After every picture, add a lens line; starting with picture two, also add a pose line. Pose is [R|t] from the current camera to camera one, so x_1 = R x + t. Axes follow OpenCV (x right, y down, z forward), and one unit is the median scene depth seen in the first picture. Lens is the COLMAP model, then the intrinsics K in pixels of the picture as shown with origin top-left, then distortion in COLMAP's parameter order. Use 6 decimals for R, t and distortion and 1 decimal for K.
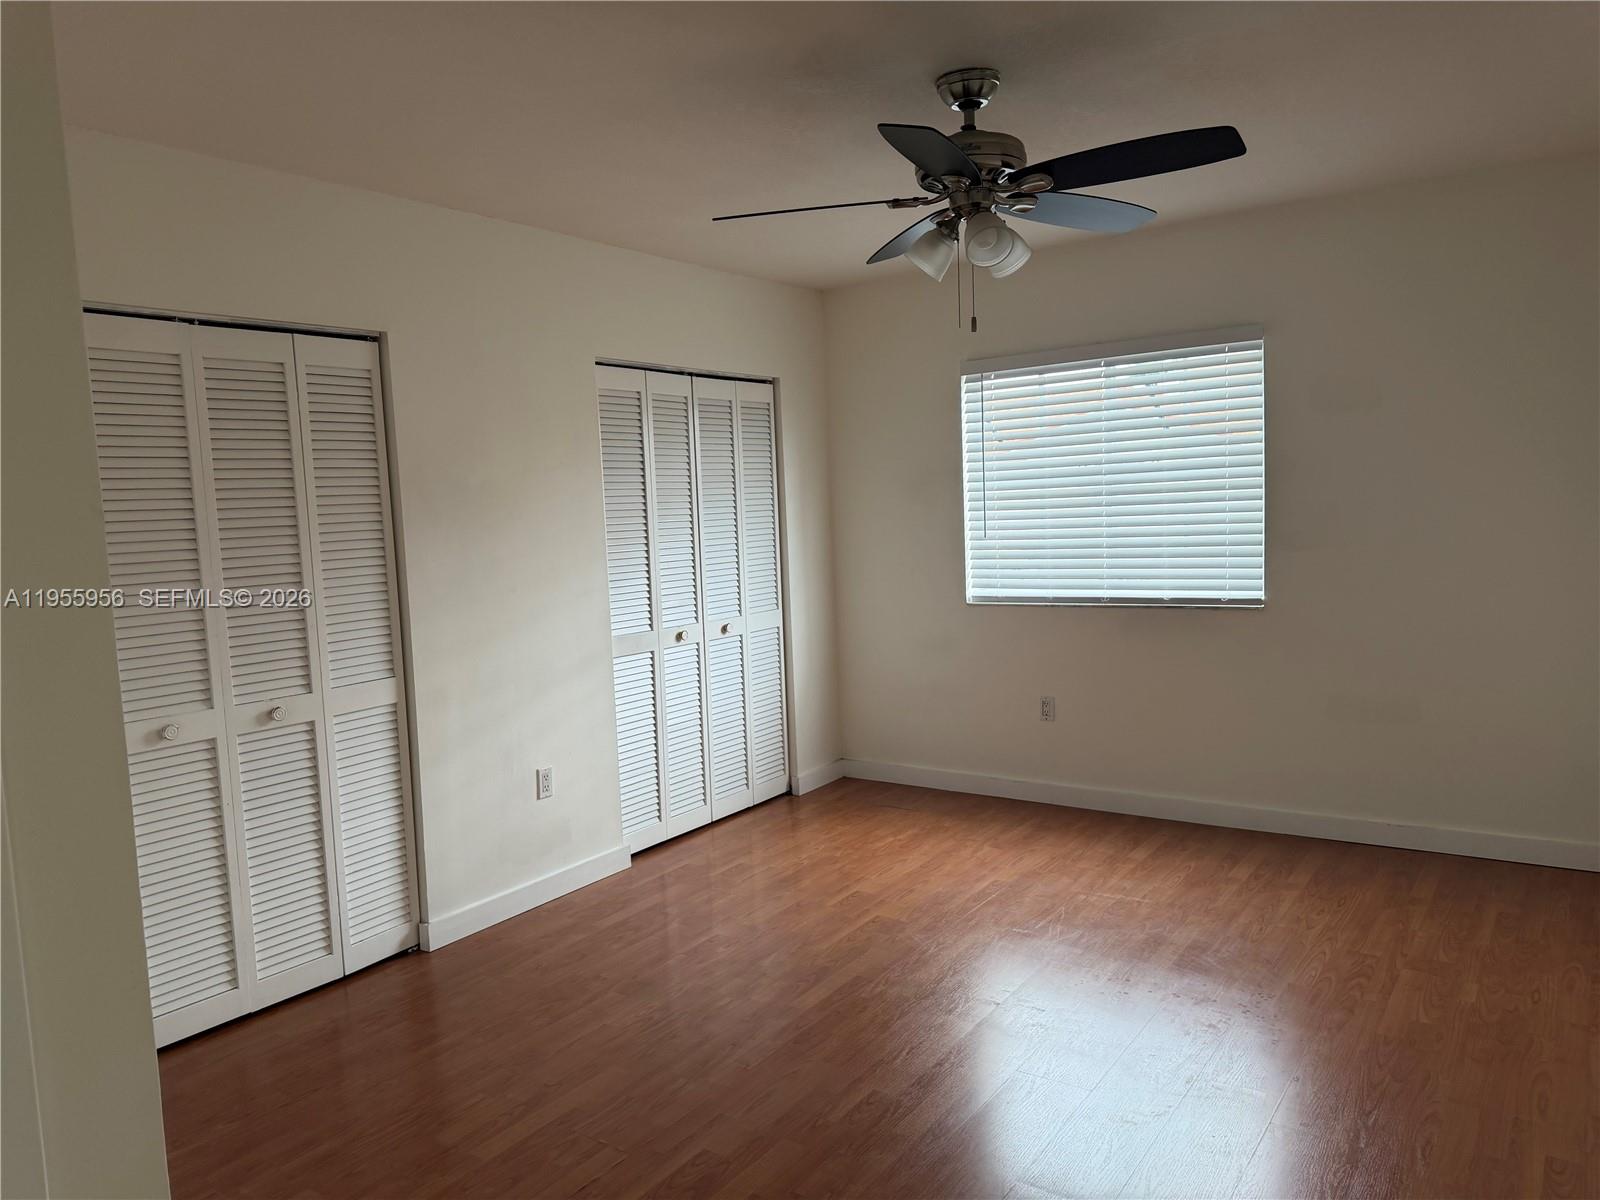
lens RADIAL K [[1127.4, 0, 767.9], [0, 1127.4, 582.8], [0, 0, 1]] dist [0.048099, -0.058333]
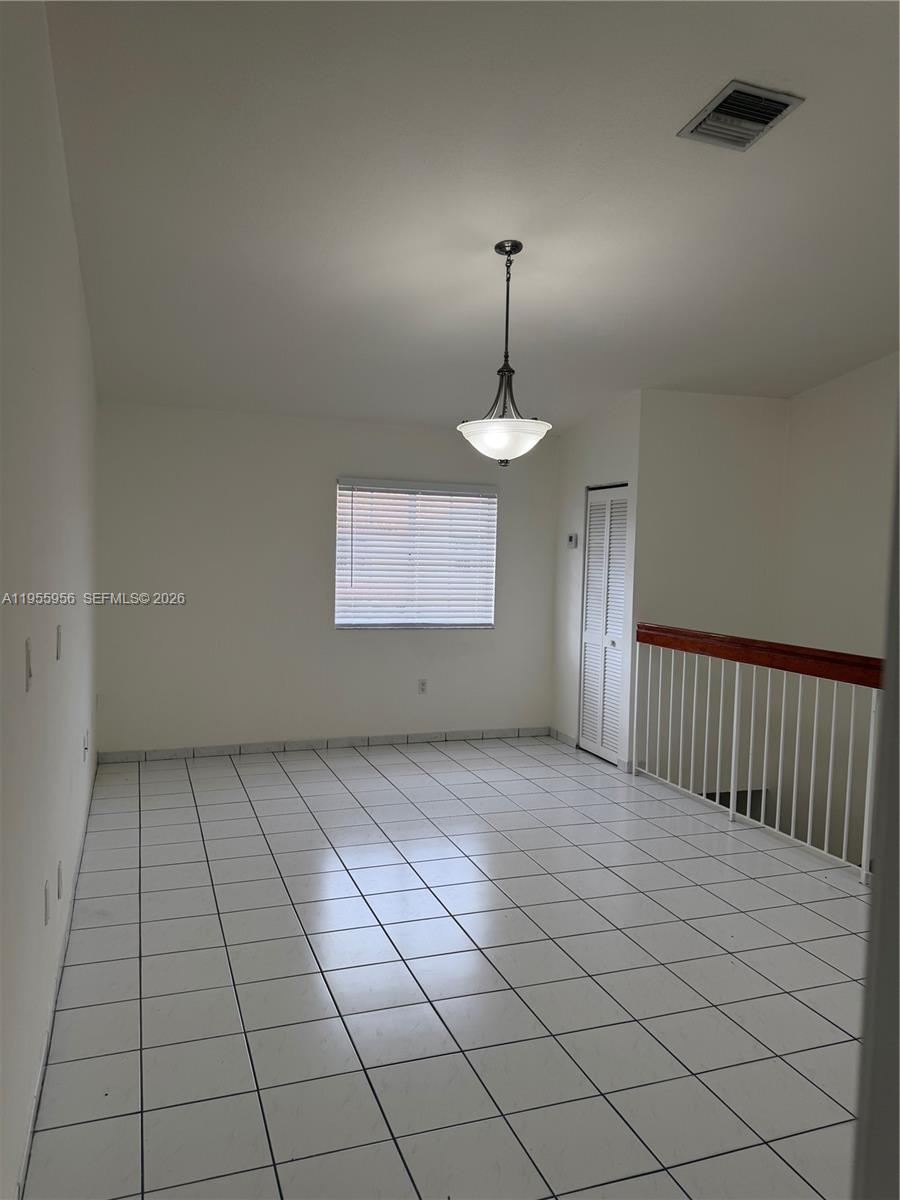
lens RADIAL K [[845.5, 0, 452.0], [0, 845.5, 602.2], [0, 0, 1]] dist [0.048099, -0.058333]
pose [[0.563993, 0.017199, 0.825601, -1.022829], [0.007406, 0.999638, -0.025884, 0.019125], [-0.825747, 0.020712, 0.563661, 0.281605]]
